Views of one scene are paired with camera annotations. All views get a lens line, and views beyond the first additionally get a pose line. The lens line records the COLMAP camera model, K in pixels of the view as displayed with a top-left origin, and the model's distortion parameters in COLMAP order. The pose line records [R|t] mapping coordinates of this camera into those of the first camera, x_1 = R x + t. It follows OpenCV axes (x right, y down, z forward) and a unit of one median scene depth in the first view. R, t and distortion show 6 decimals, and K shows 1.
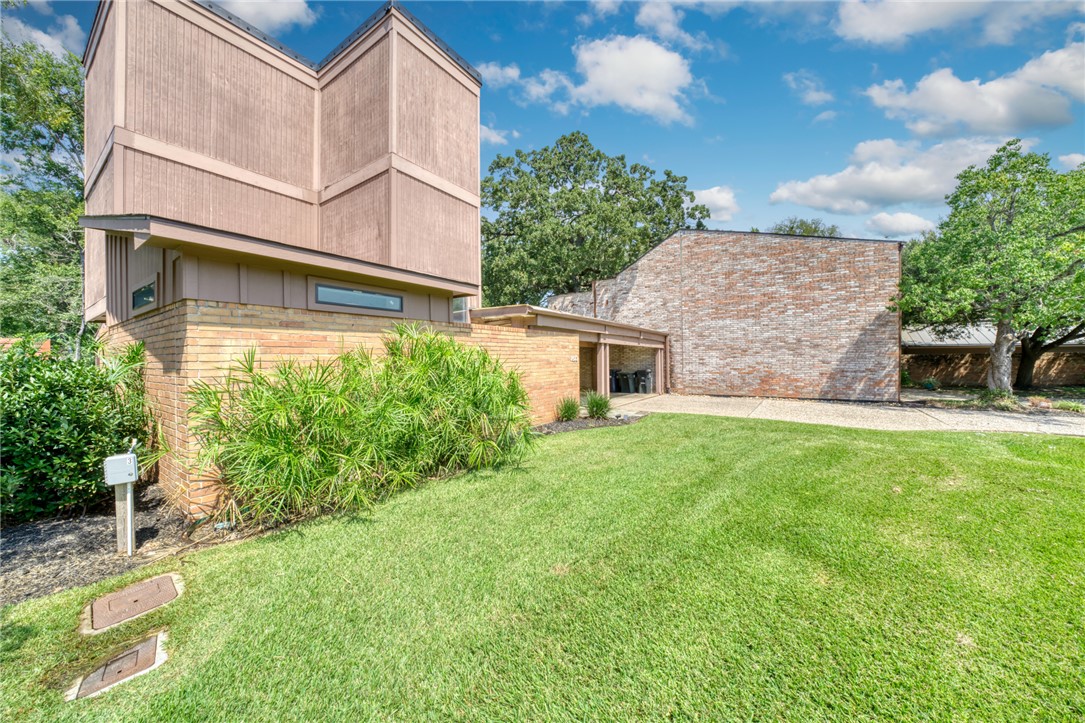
lens RADIAL K [[375.0, 0, 542.5], [0, 375.0, 361.5], [0, 0, 1]] dist [-0.000265, 0.000024]
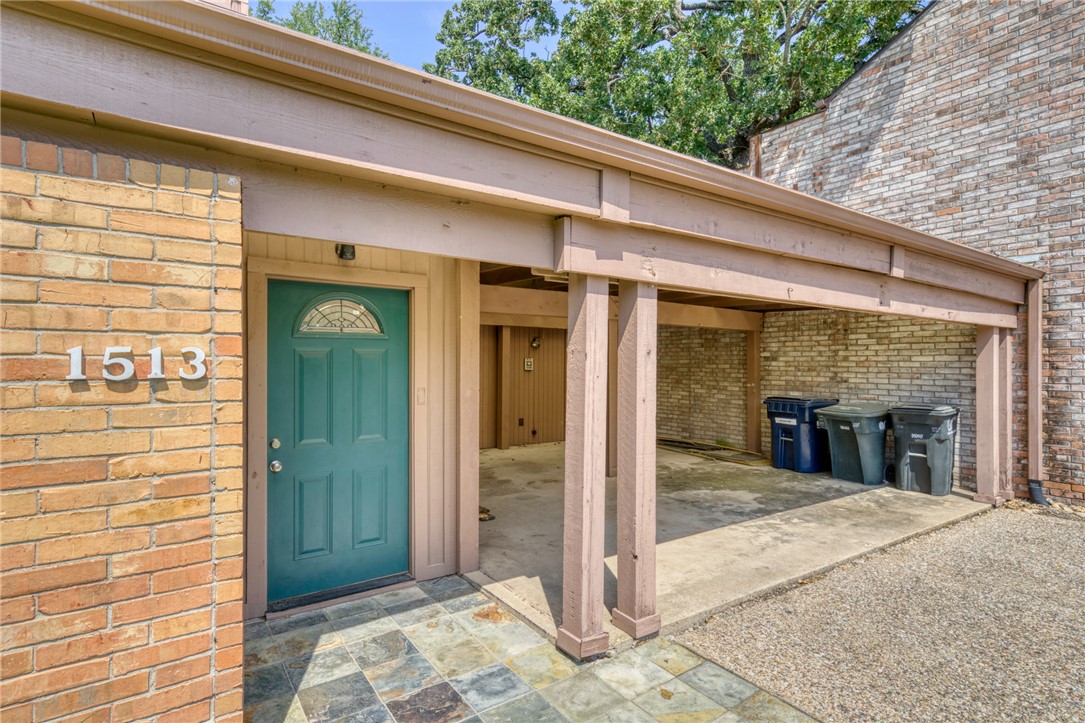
lens RADIAL K [[509.1, 0, 549.6], [0, 509.1, 357.1], [0, 0, 1]] dist [-0.000466, 0.007038]
pose [[0.919400, 0.021505, -0.392734, 0.163857], [-0.022580, 0.999743, 0.001883, -0.008147], [0.392674, 0.007137, 0.919650, 0.543899]]
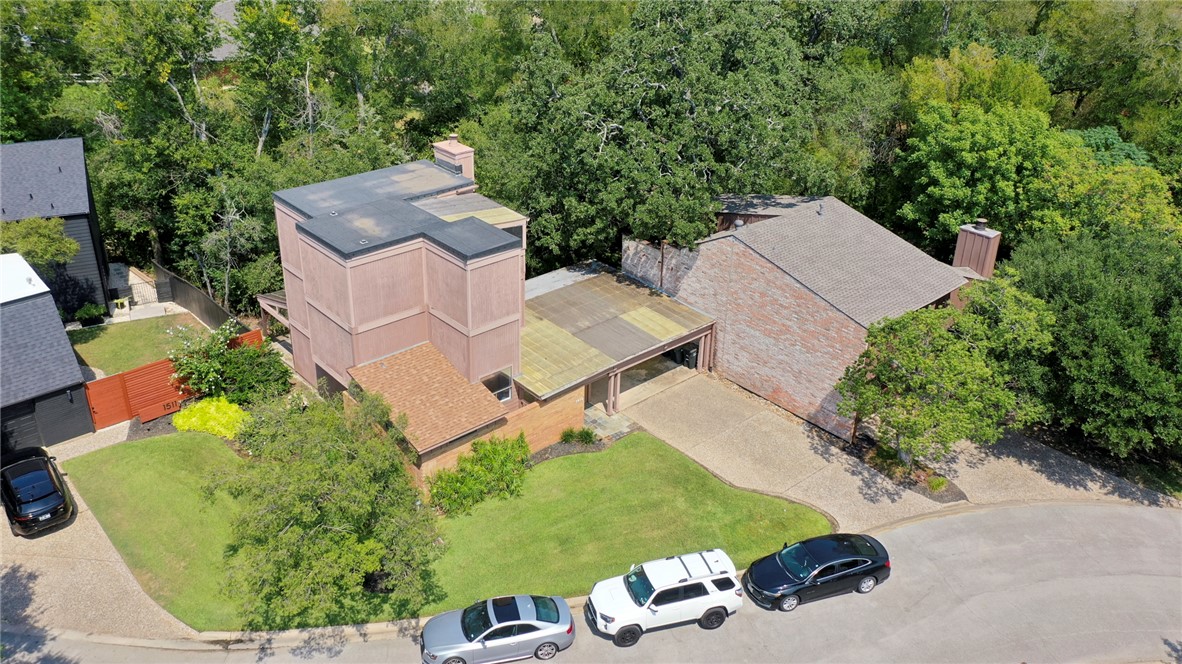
lens RADIAL K [[962.4, 0, 591.0], [0, 962.4, 332.0], [0, 0, 1]] dist [0.001034, 0.000025]
pose [[0.970269, 0.149929, -0.189999, 0.510202], [-0.046242, 0.885398, 0.462527, -1.262255], [0.237571, -0.439990, 0.866007, -1.398142]]
